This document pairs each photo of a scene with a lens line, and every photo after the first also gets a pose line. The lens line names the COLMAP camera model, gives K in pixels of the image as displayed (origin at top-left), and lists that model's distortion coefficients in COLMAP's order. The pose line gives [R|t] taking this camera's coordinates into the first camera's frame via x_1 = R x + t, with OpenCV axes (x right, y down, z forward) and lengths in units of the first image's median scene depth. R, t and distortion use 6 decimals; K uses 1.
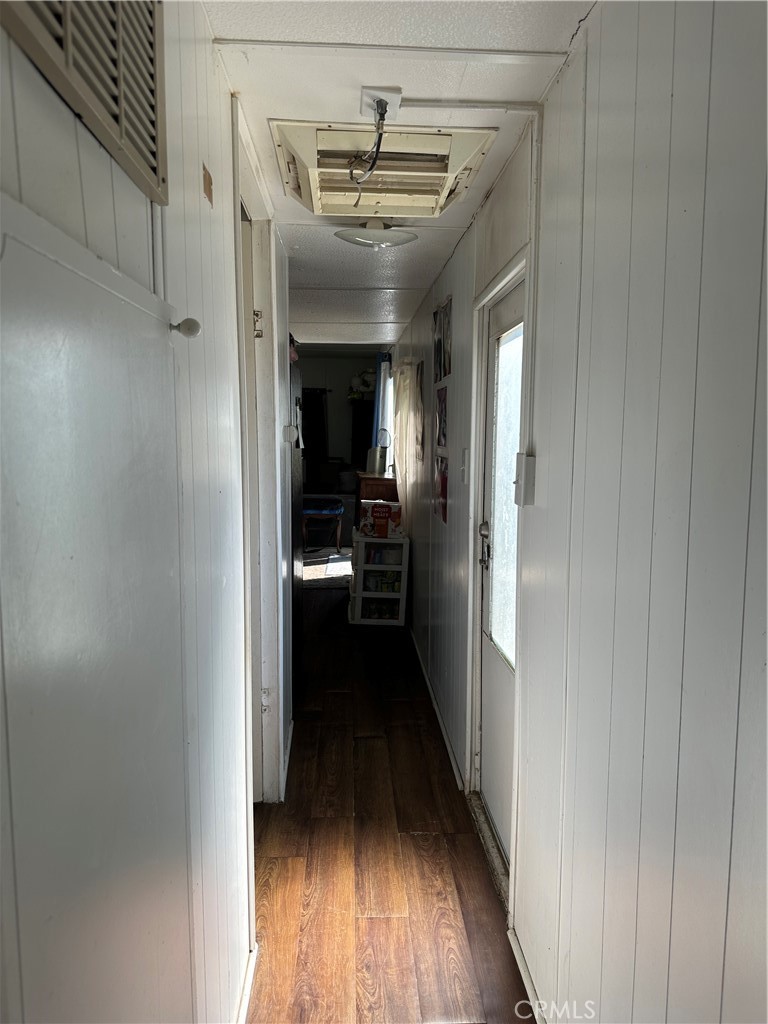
lens RADIAL K [[724.2, 0, 394.3], [0, 724.2, 507.1], [0, 0, 1]] dist [0.057708, -0.064677]
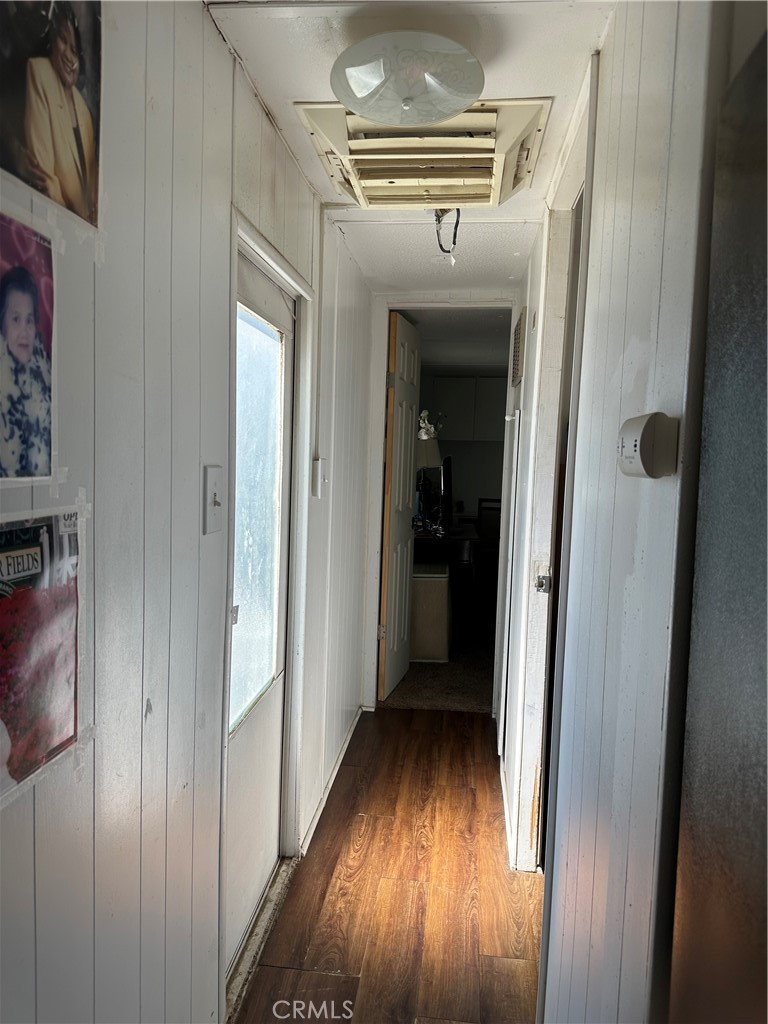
lens RADIAL K [[724.2, 0, 394.3], [0, 724.2, 507.1], [0, 0, 1]] dist [0.057708, -0.064677]
pose [[-0.985555, -0.049964, 0.161818, -0.141937], [-0.019371, 0.982477, 0.185376, -0.187287], [-0.168244, 0.179564, -0.969253, 1.842231]]
